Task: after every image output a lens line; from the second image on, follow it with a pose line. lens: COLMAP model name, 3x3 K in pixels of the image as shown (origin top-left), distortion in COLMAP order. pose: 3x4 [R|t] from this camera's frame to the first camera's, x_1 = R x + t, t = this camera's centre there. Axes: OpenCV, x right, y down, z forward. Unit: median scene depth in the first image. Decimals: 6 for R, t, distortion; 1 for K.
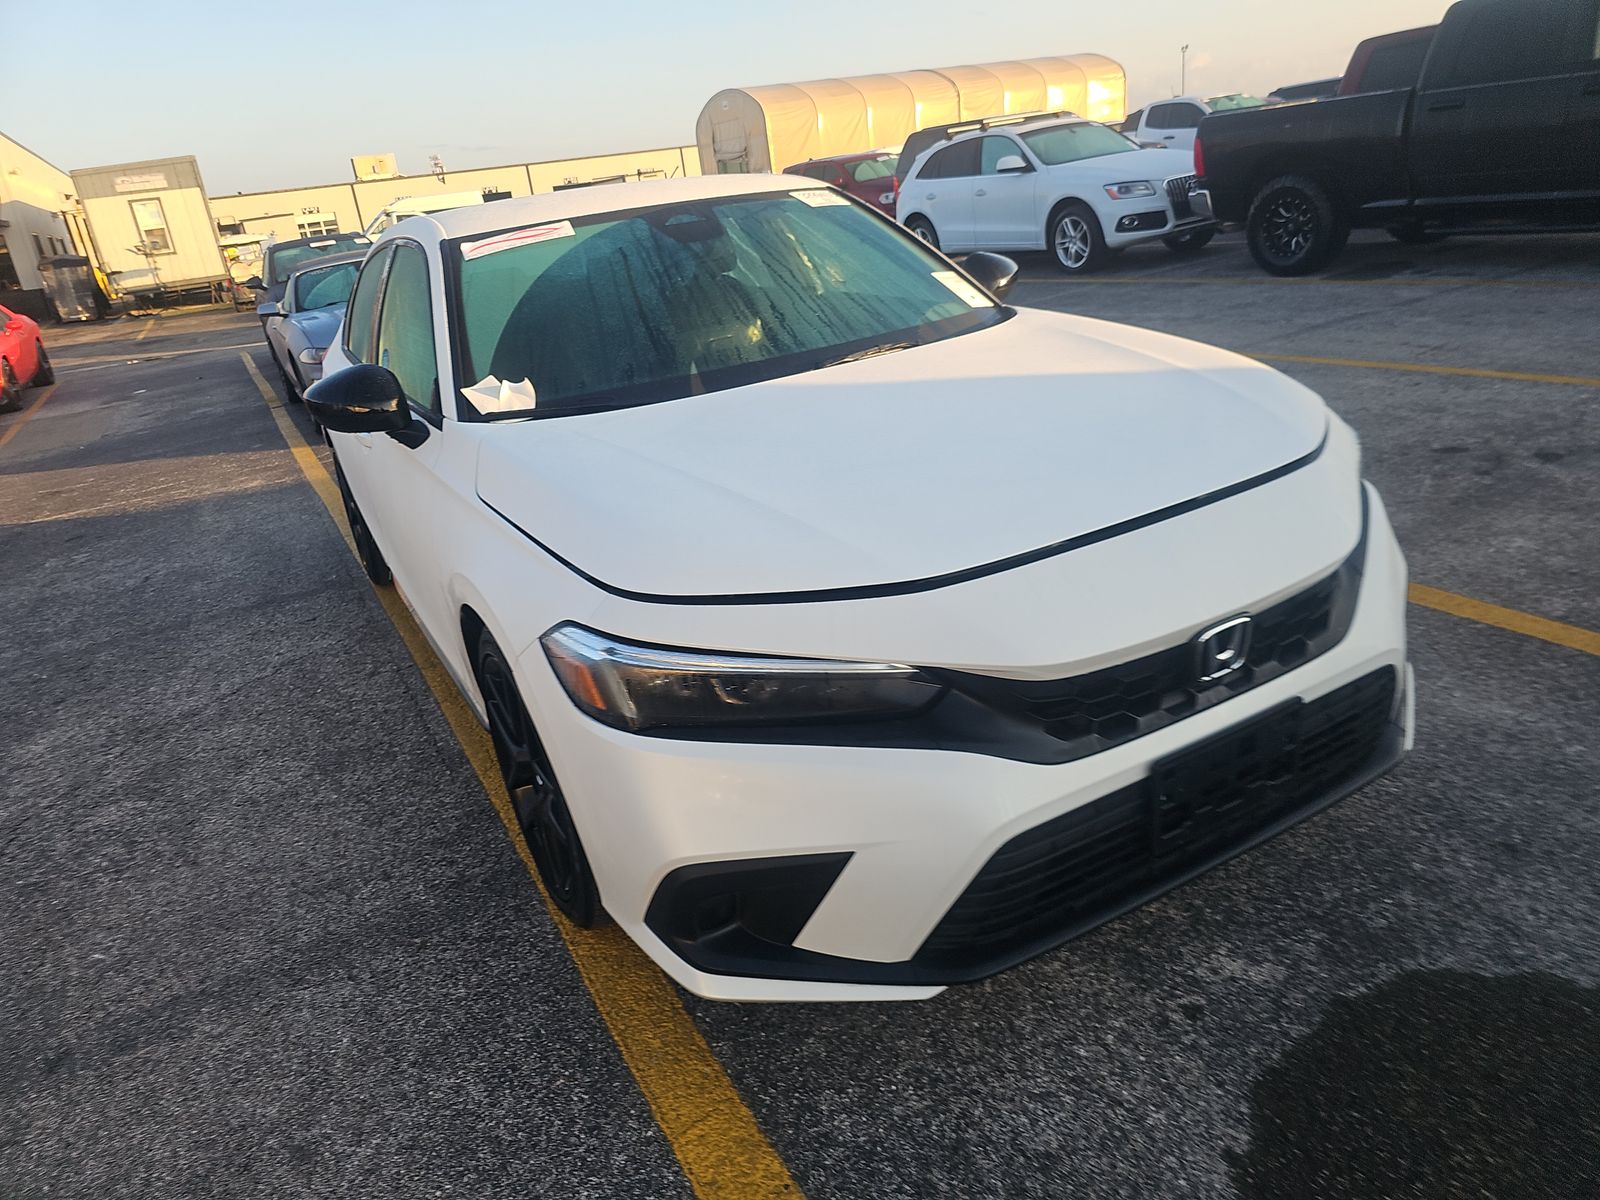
lens RADIAL K [[1071.1, 0, 795.6], [0, 1071.1, 587.3], [0, 0, 1]] dist [0.042822, -0.057176]
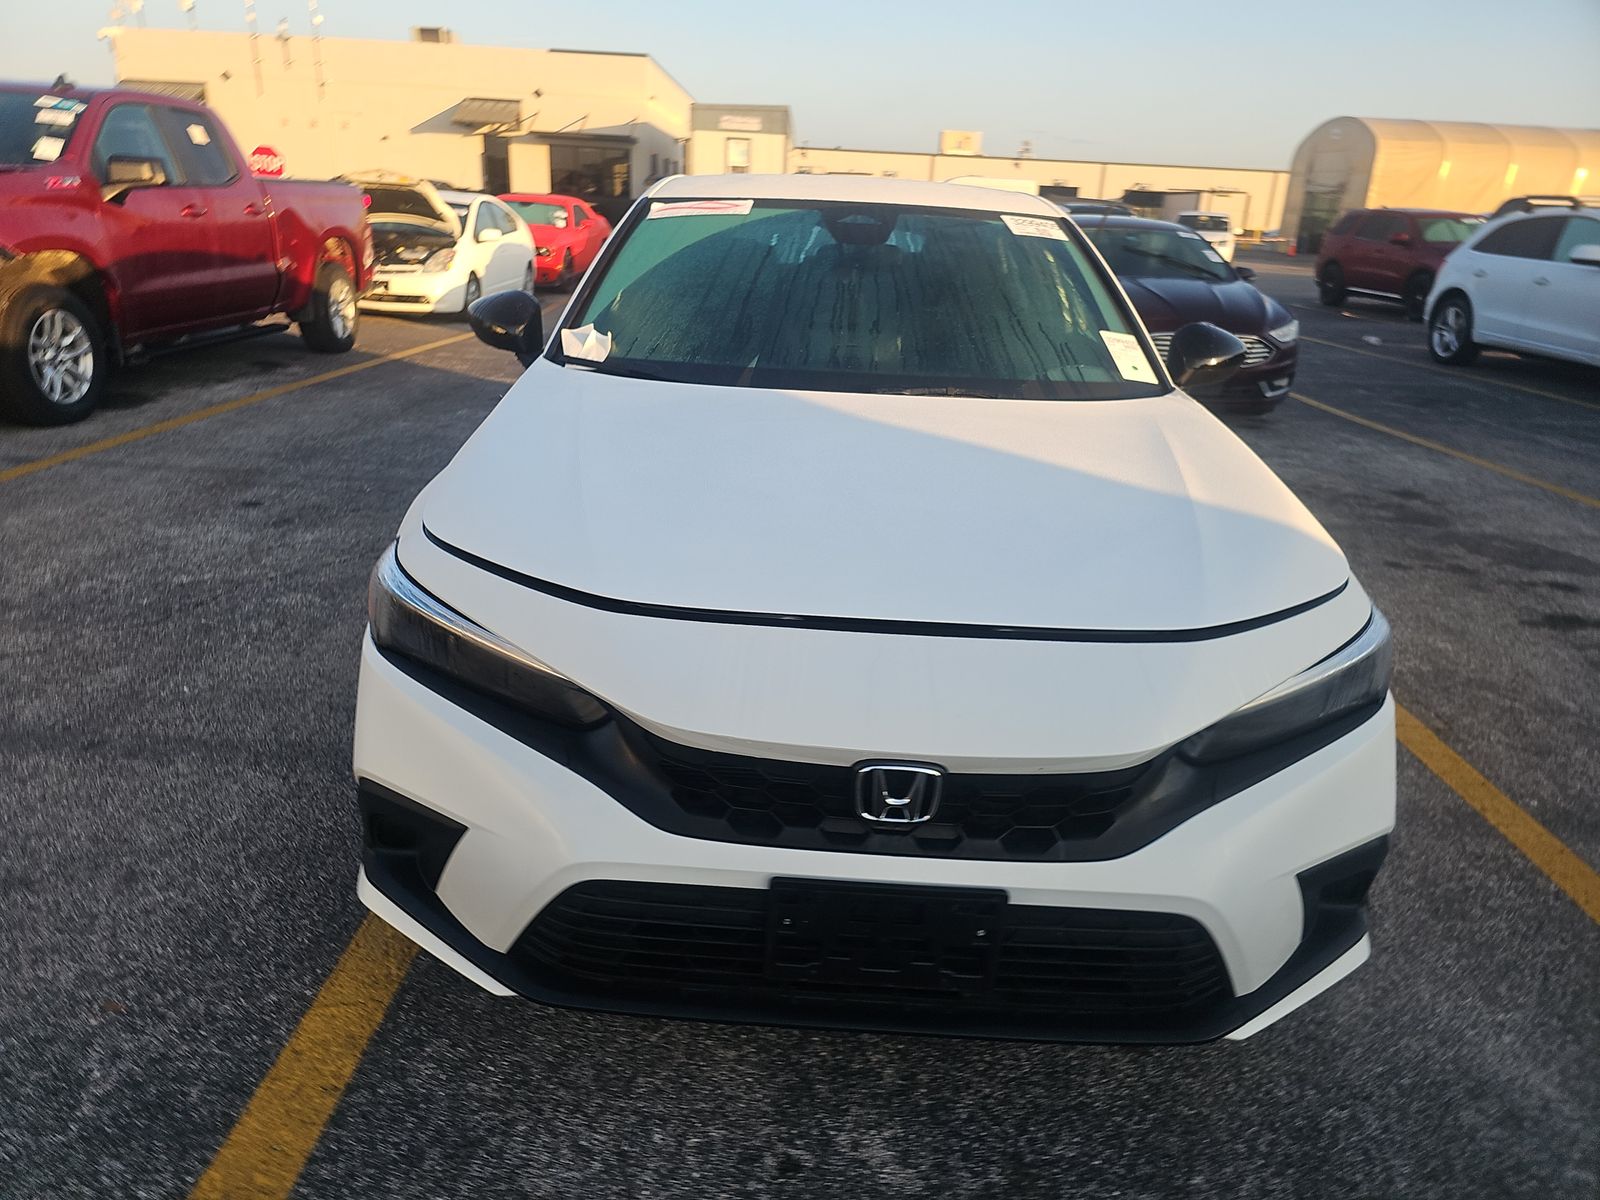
lens RADIAL K [[1068.2, 0, 774.2], [0, 1068.2, 608.1], [0, 0, 1]] dist [0.045612, -0.054981]
pose [[0.849040, 0.331763, -0.411175, 0.538875], [-0.322722, 0.941858, 0.093560, -0.115497], [0.418308, 0.053259, 0.906742, 0.151435]]
